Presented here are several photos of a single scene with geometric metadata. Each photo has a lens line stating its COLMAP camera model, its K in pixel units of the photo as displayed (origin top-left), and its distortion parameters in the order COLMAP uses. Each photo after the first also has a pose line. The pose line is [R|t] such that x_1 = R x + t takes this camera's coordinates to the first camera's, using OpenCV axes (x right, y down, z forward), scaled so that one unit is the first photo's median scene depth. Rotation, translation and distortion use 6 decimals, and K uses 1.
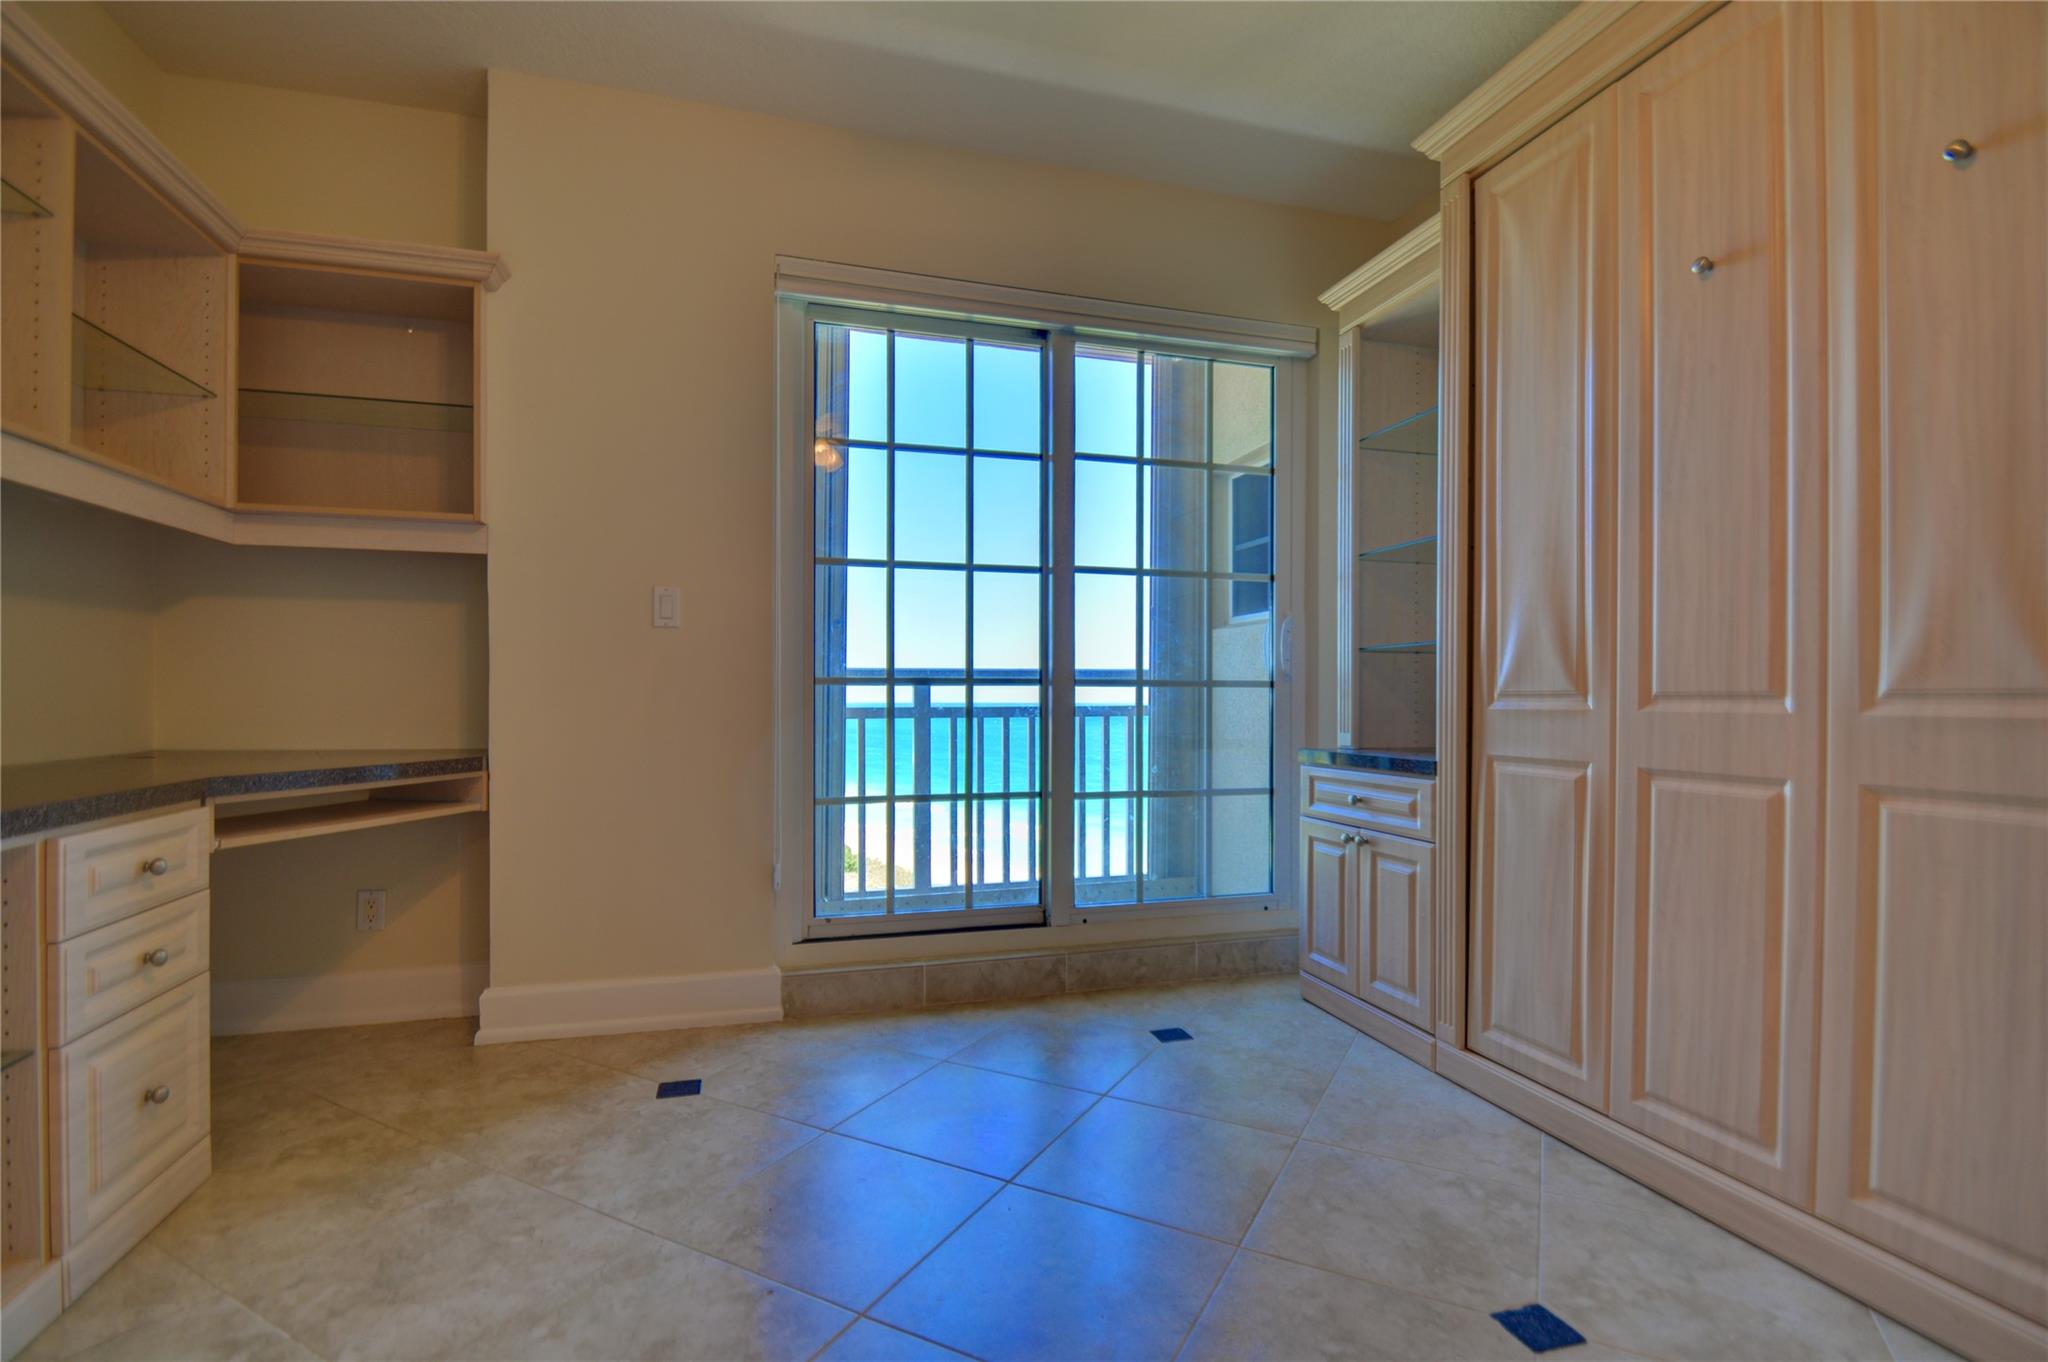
lens RADIAL K [[1064.5, 0, 1023.6], [0, 1064.5, 690.6], [0, 0, 1]] dist [0.004949, 0.000573]
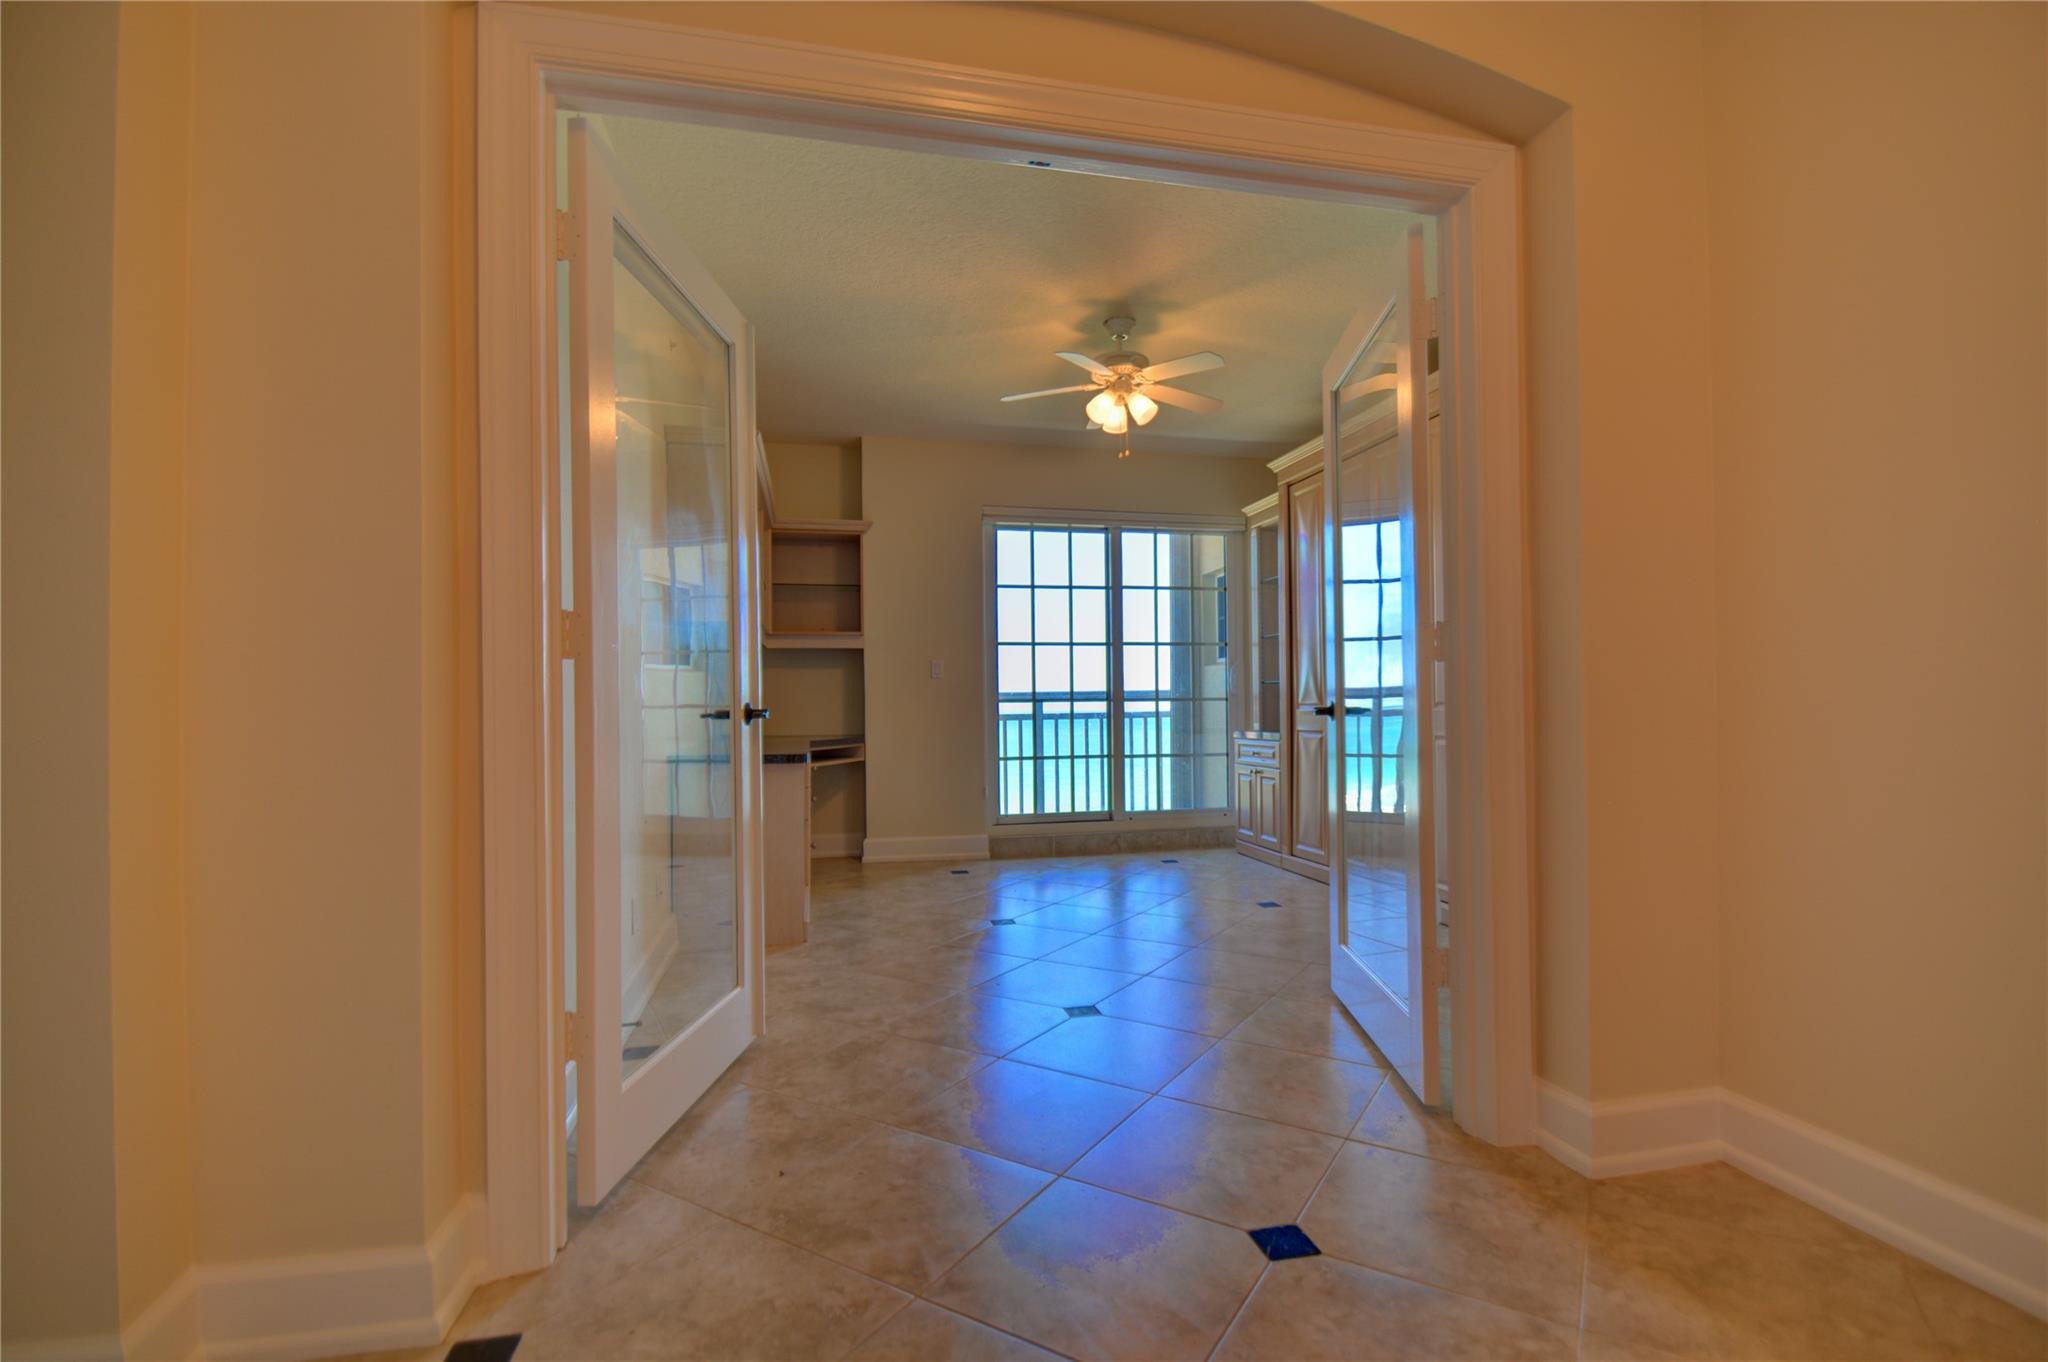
lens RADIAL K [[910.3, 0, 1033.2], [0, 910.3, 700.9], [0, 0, 1]] dist [-0.000511, 0.000002]
pose [[0.998066, -0.013362, -0.060715, -0.019404], [0.013384, 0.999910, -0.000045, -0.008029], [0.060710, -0.000767, 0.998155, -0.728267]]
